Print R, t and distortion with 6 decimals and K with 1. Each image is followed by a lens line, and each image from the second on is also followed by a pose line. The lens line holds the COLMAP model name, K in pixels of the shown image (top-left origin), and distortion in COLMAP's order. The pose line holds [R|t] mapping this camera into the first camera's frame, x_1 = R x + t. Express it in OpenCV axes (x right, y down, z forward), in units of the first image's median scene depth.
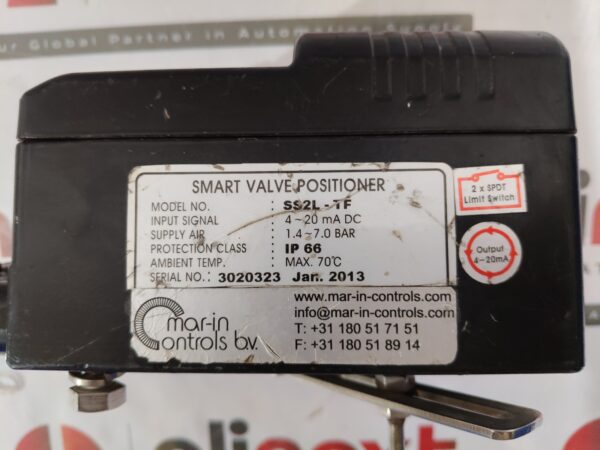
lens RADIAL K [[479.0, 0, 300.0], [0, 479.0, 225.0], [0, 0, 1]] dist [-0.027930, -0.019068]
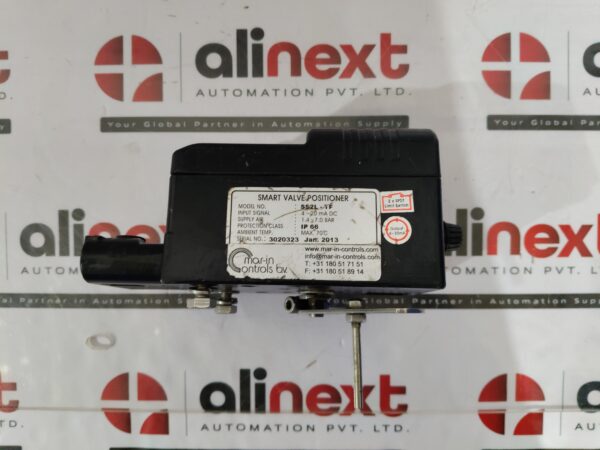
lens RADIAL K [[479.0, 0, 300.0], [0, 479.0, 225.0], [0, 0, 1]] dist [-0.027930, -0.019068]
pose [[0.999628, 0.025248, 0.010304, -0.058493], [-0.023445, 0.988687, -0.148149, 0.358209], [-0.013928, 0.147852, 0.988911, -1.108552]]
